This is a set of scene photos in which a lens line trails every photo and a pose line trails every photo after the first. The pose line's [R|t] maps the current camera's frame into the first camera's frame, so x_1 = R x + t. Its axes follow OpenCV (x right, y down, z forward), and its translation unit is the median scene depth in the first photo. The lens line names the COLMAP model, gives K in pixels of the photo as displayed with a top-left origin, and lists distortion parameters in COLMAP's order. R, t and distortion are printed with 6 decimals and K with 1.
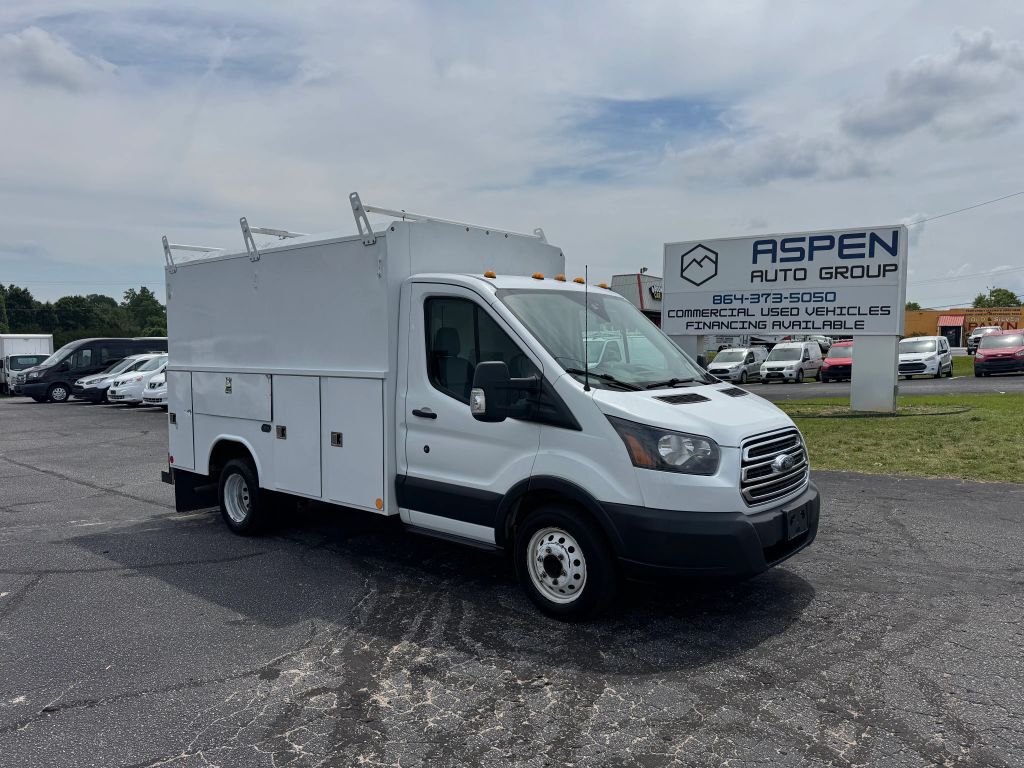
lens RADIAL K [[759.1, 0, 503.3], [0, 759.1, 375.3], [0, 0, 1]] dist [0.001672, -0.004142]
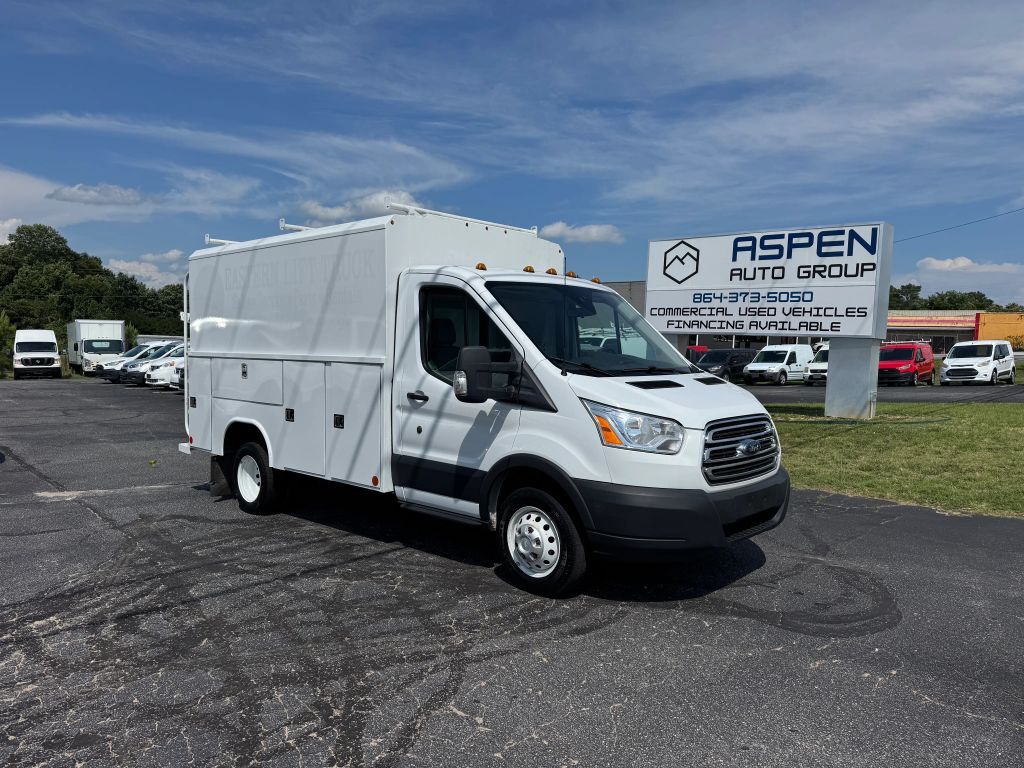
lens RADIAL K [[754.8, 0, 507.9], [0, 754.8, 380.6], [0, 0, 1]] dist [0.041599, -0.050387]
pose [[0.992875, 0.028445, -0.115711, 0.164062], [-0.026669, 0.999502, 0.016873, -0.003906], [0.116134, -0.013667, 0.993140, 0.006412]]
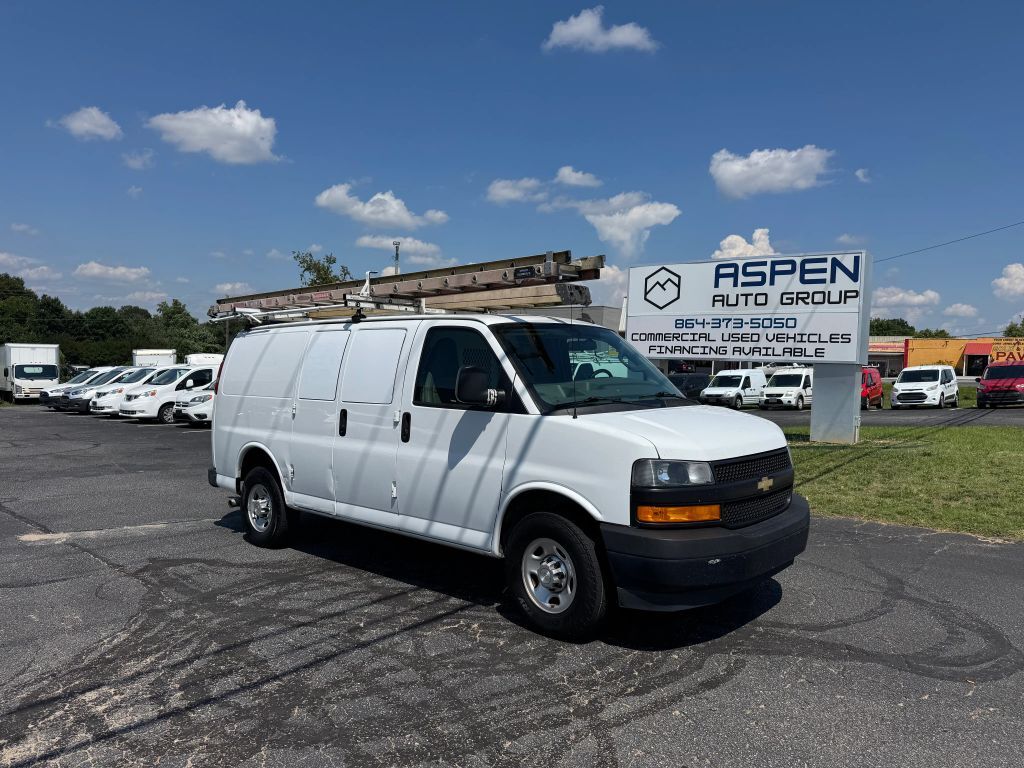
lens RADIAL K [[754.8, 0, 507.9], [0, 754.8, 380.6], [0, 0, 1]] dist [0.041599, -0.050387]
pose [[0.999095, 0.022686, -0.035968, 0.103199], [-0.023315, 0.999581, -0.017145, -0.004931], [0.035564, 0.017968, 0.999206, 0.022218]]
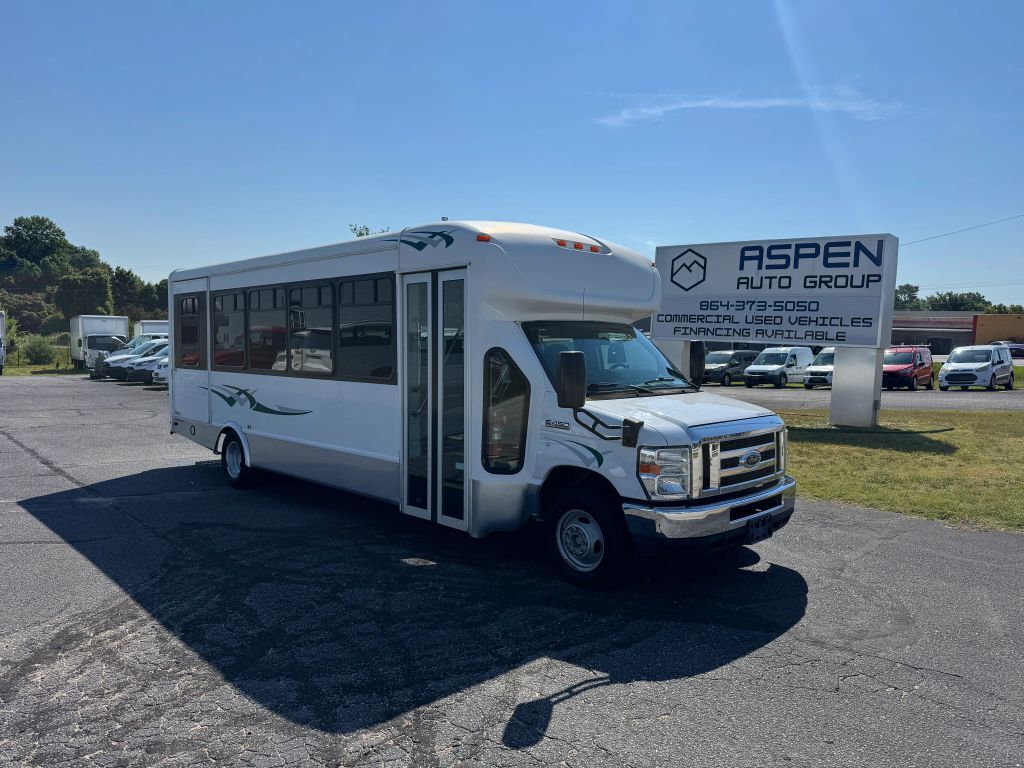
lens RADIAL K [[756.7, 0, 503.8], [0, 756.7, 379.0], [0, 0, 1]] dist [0.033262, -0.041451]
pose [[0.992715, 0.036952, -0.114681, 0.146645], [-0.034820, 0.999183, 0.020537, -0.016010], [0.115346, -0.016395, 0.993190, -0.013836]]
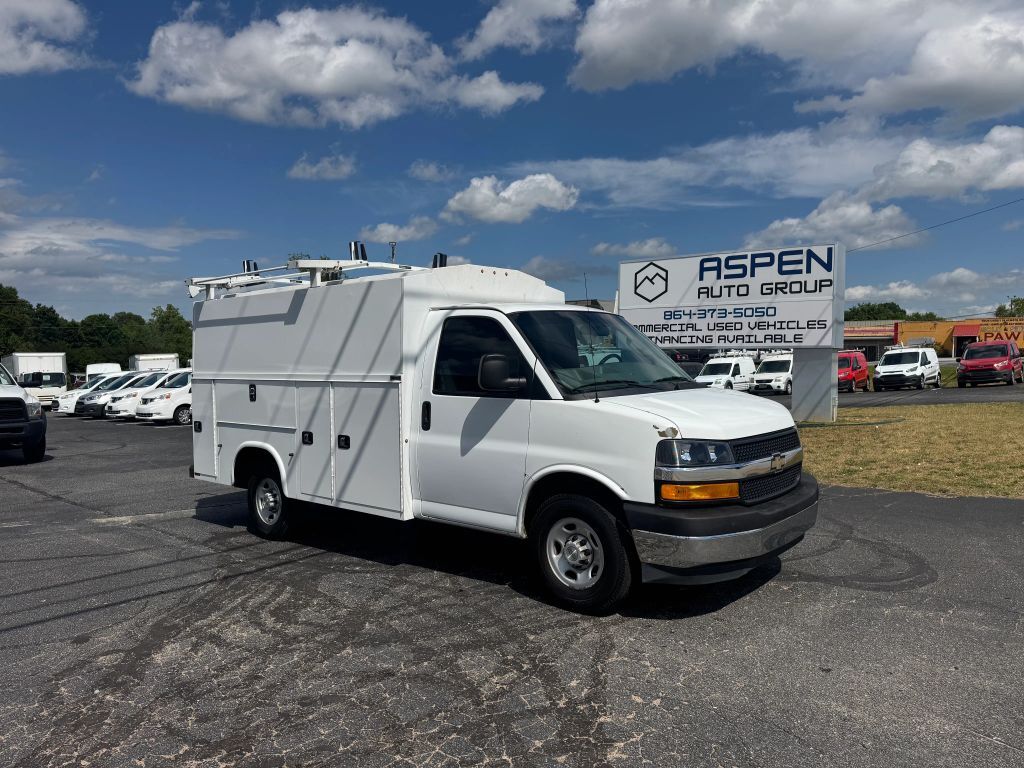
lens RADIAL K [[753.0, 0, 508.6], [0, 753.0, 379.6], [0, 0, 1]] dist [0.076699, -0.112519]
pose [[0.999542, -0.006868, -0.029485, 0.098101], [0.006505, 0.999902, -0.012394, 0.000145], [0.029567, 0.012197, 0.999488, -0.046152]]
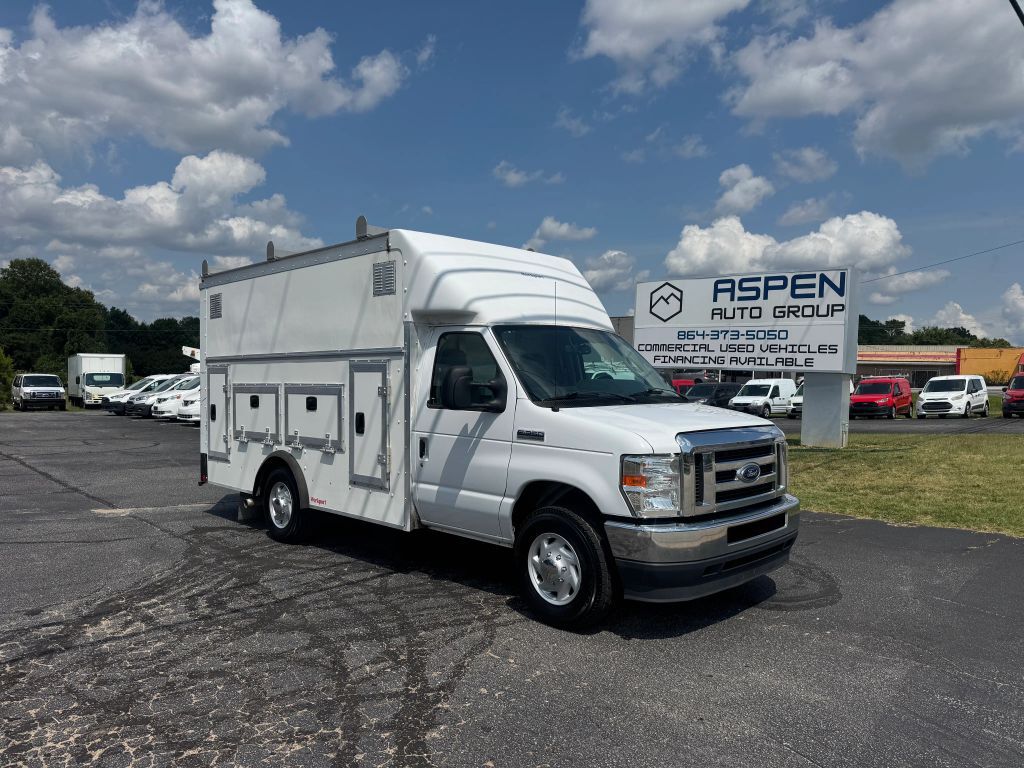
lens RADIAL K [[754.0, 0, 501.7], [0, 754.0, 378.1], [0, 0, 1]] dist [0.073494, -0.110893]
pose [[0.993657, 0.024373, -0.109780, 0.159298], [-0.027955, 0.999122, -0.031202, -0.001290], [0.108923, 0.034073, 0.993466, -0.066135]]
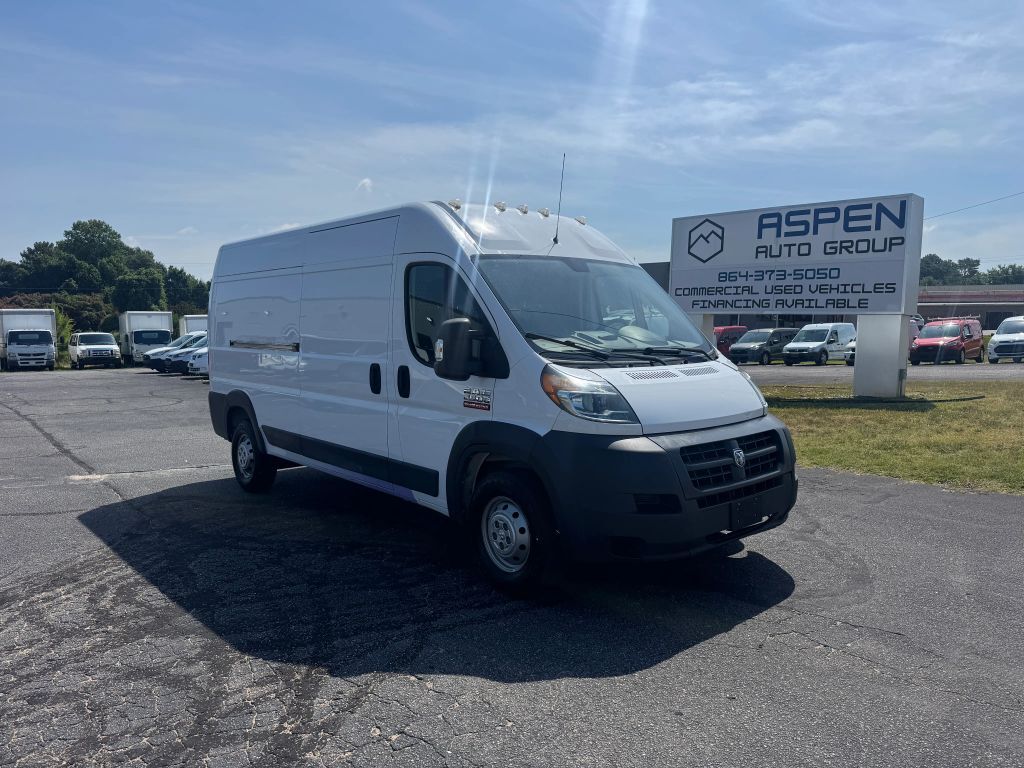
lens RADIAL K [[756.7, 0, 503.8], [0, 756.7, 379.0], [0, 0, 1]] dist [0.033262, -0.041451]
pose [[0.983819, 0.016933, -0.178363, 0.192678], [-0.010620, 0.999285, 0.036291, -0.002995], [0.178850, -0.033809, 0.983295, 0.003107]]
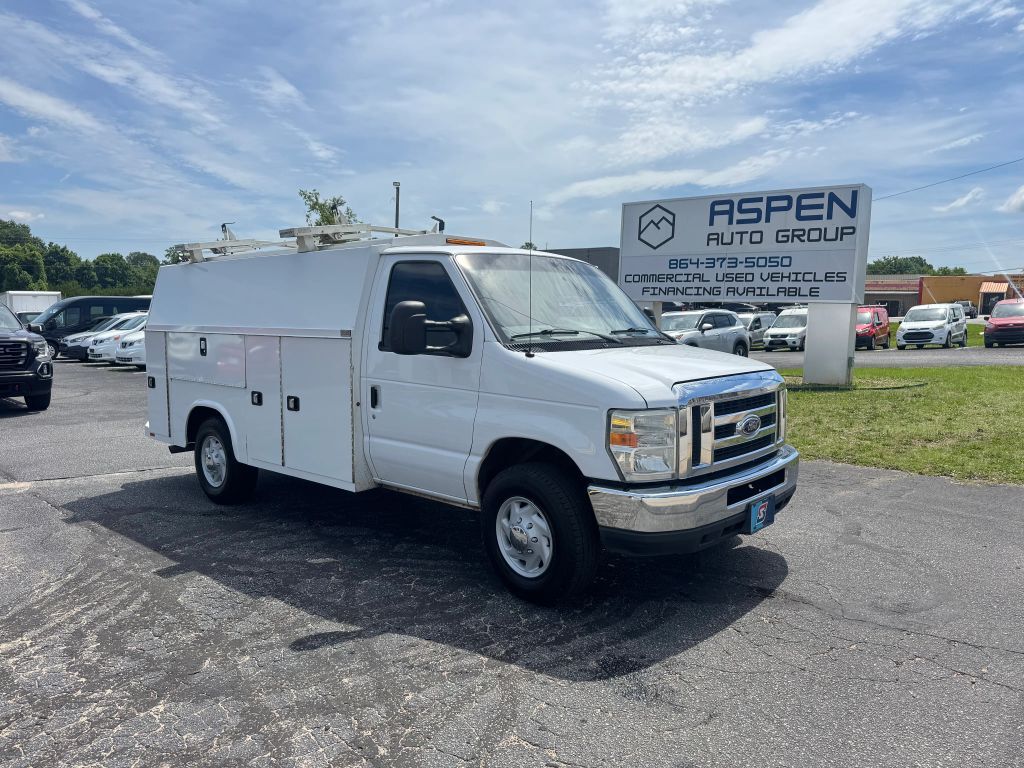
lens RADIAL K [[755.2, 0, 512.0], [0, 755.2, 384.0], [0, 0, 1]] dist [0.044001, -0.057202]
pose [[0.998779, 0.016354, -0.046625, 0.133135], [-0.013457, 0.997999, 0.061776, -0.005469], [0.047542, -0.061073, 0.997000, 0.035358]]
